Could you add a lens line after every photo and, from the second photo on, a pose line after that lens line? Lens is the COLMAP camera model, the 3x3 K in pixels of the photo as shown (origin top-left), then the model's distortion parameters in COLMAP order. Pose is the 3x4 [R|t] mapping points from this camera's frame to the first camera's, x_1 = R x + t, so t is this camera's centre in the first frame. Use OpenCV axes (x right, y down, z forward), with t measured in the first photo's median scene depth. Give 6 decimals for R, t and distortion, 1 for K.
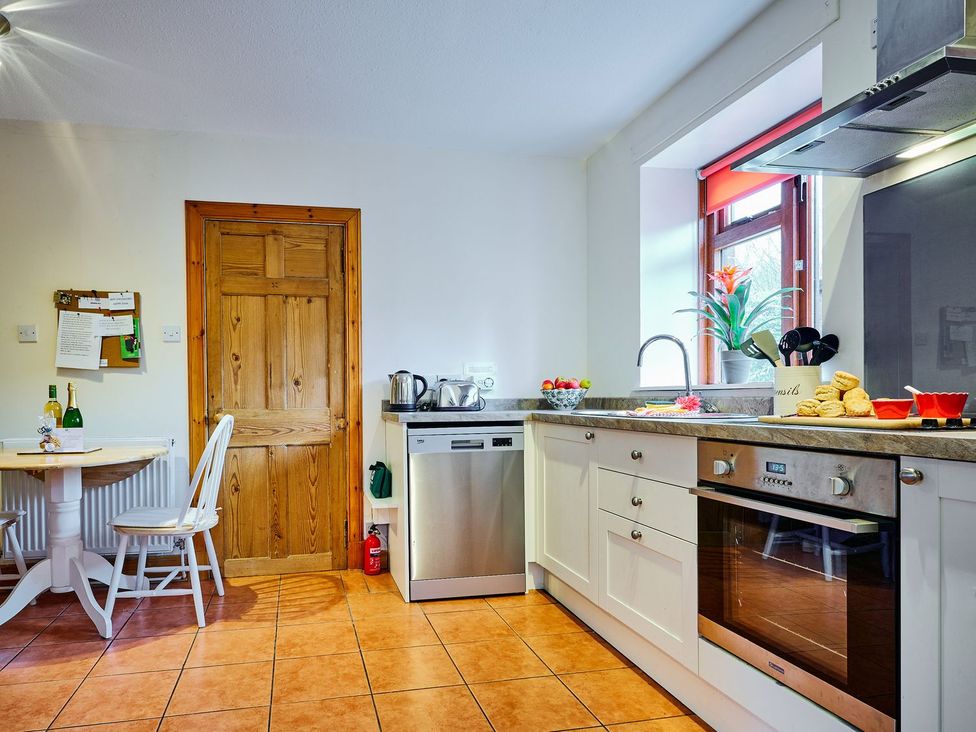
lens RADIAL K [[581.0, 0, 406.3], [0, 581.0, 402.4], [0, 0, 1]] dist [-0.002542, -0.002014]
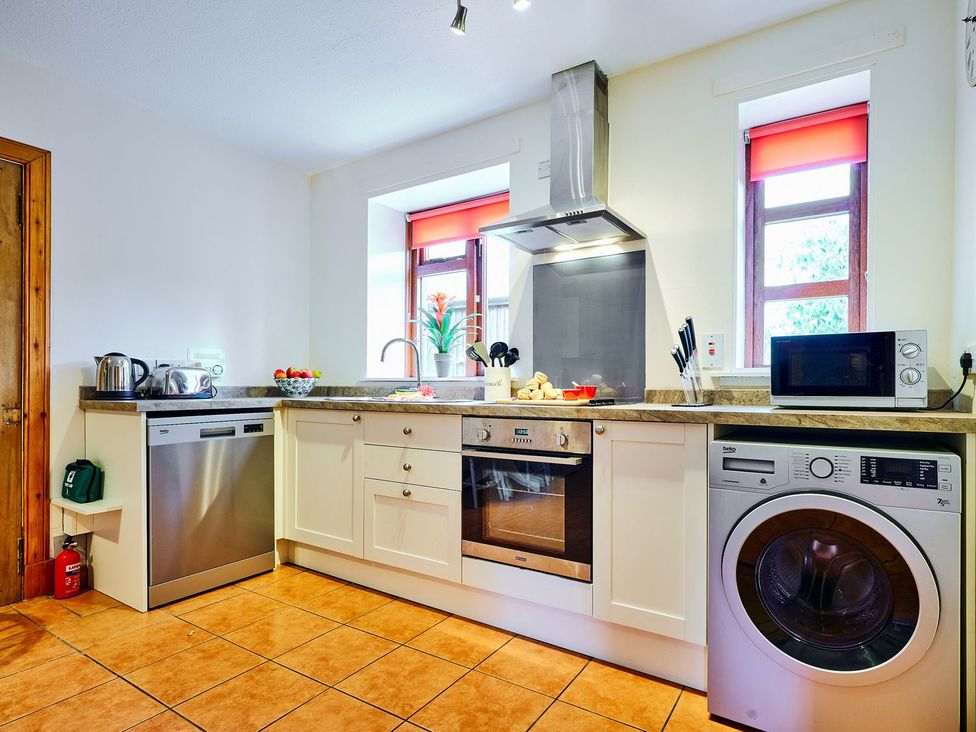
lens RADIAL K [[518.5, 0, 521.5], [0, 518.5, 385.7], [0, 0, 1]] dist [-0.006132, 0.002240]
pose [[0.664701, 0.011186, 0.747026, -0.237792], [-0.003901, 0.999926, -0.011502, 0.001576], [-0.747099, 0.004731, 0.664695, 0.034462]]
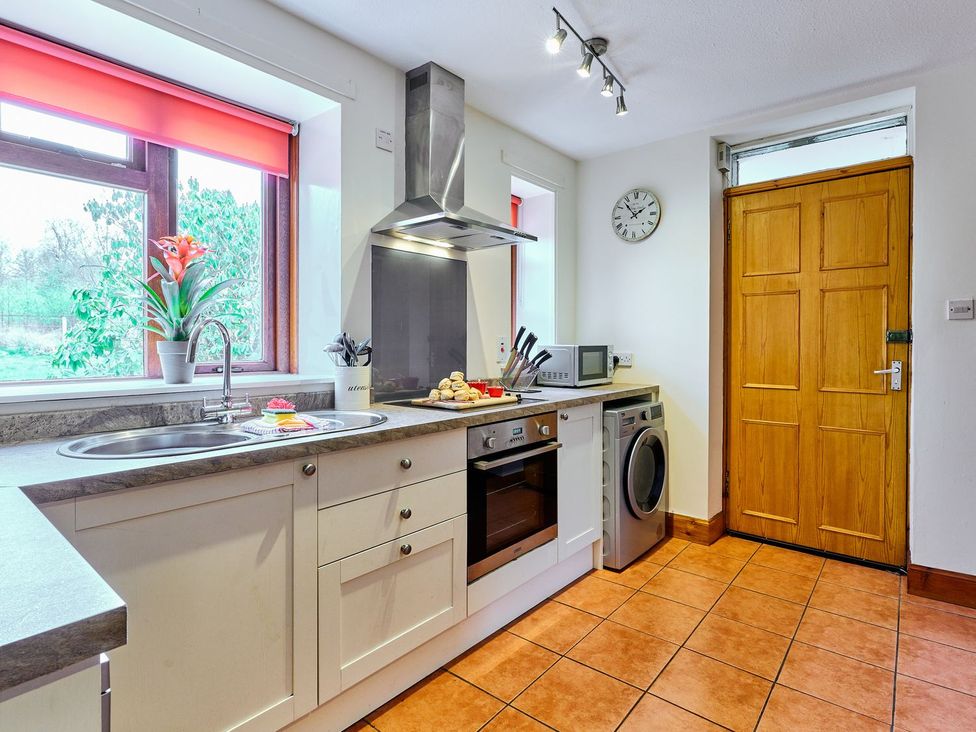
lens RADIAL K [[514.5, 0, 512.5], [0, 514.5, 348.8], [0, 0, 1]] dist [0.007037, 0.000121]
pose [[-0.658048, 0.002681, 0.752971, -0.273982], [0.014037, 0.999864, 0.008707, -0.079859], [-0.752845, 0.016299, -0.657996, 1.128849]]
